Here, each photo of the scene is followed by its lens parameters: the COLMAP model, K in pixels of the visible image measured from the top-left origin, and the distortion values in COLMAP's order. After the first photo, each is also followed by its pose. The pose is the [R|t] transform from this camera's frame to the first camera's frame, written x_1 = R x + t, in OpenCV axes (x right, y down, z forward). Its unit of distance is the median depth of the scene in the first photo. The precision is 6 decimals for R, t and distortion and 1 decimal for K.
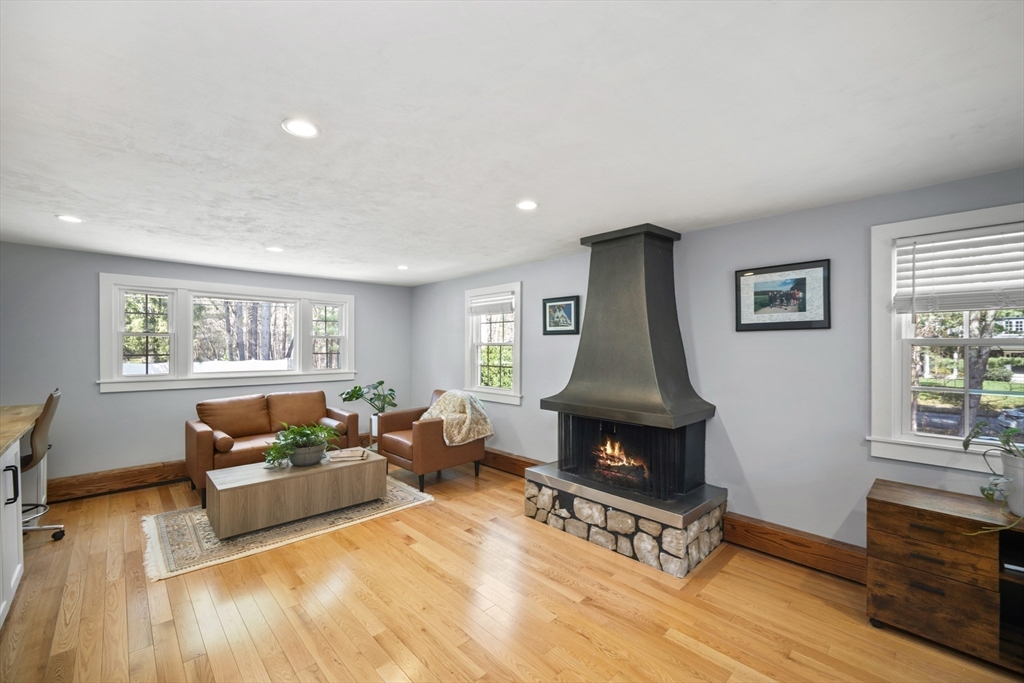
lens RADIAL K [[413.4, 0, 497.1], [0, 413.4, 347.4], [0, 0, 1]] dist [0.001598, -0.000881]
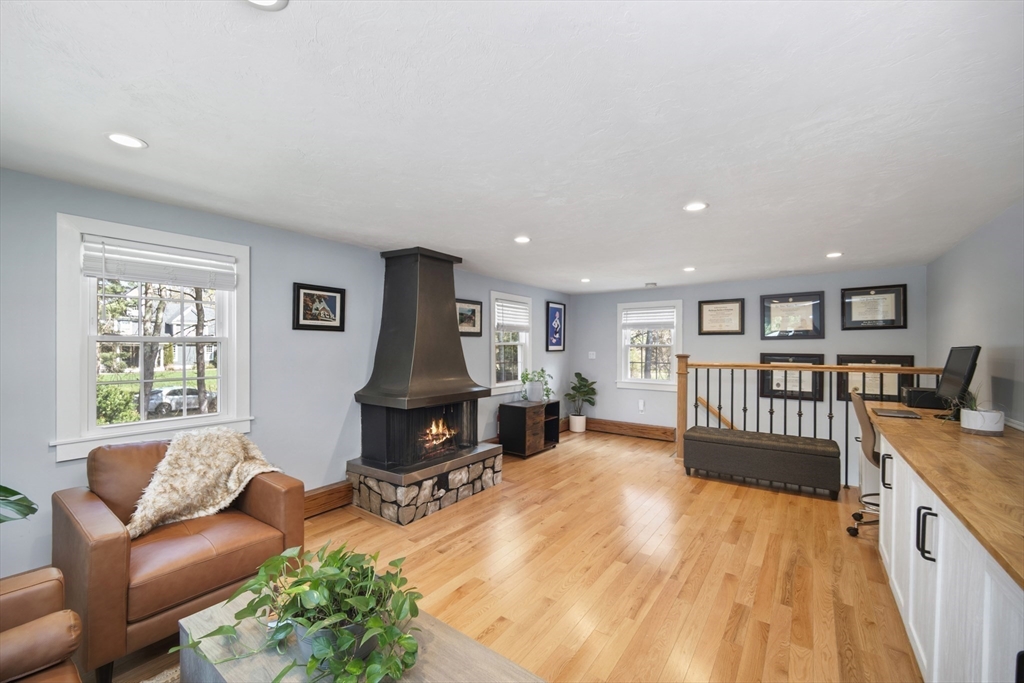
lens RADIAL K [[413.4, 0, 503.0], [0, 413.4, 347.0], [0, 0, 1]] dist [0.001598, -0.000881]
pose [[-0.180653, -0.005622, 0.983531, -0.919287], [-0.004467, 0.999978, 0.004896, -0.003653], [-0.983537, -0.003509, -0.180674, 0.979861]]
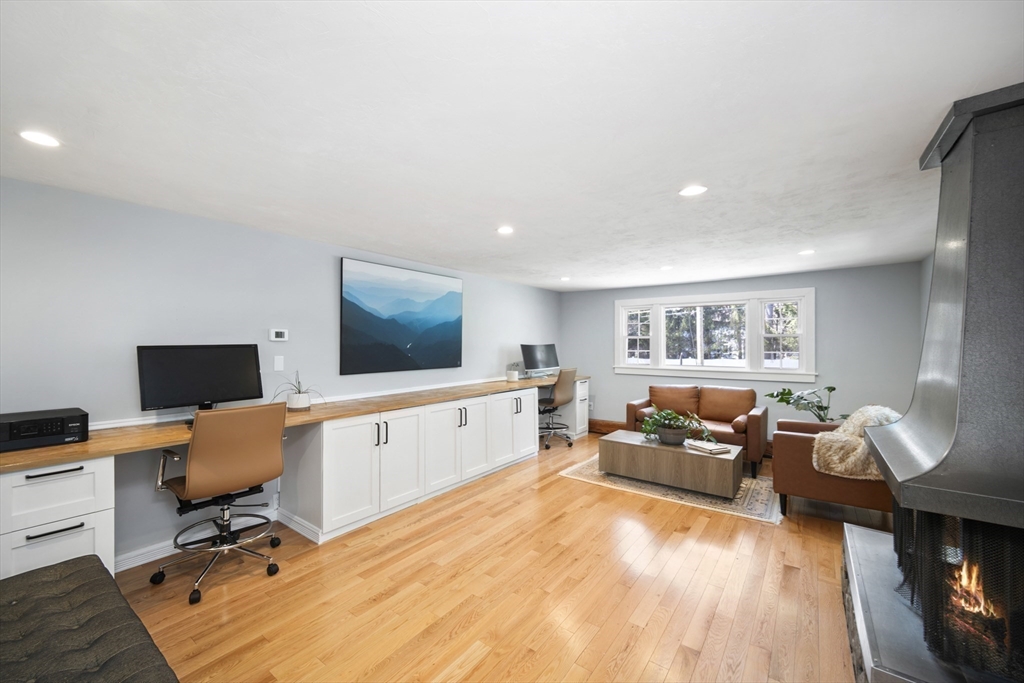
lens RADIAL K [[413.4, 0, 512.3], [0, 413.4, 341.6], [0, 0, 1]] dist [0.001598, -0.000881]
pose [[0.191650, -0.005675, -0.981447, 0.670878], [-0.002739, 0.999976, -0.006317, -0.005357], [0.981460, 0.003899, 0.191630, 0.332013]]
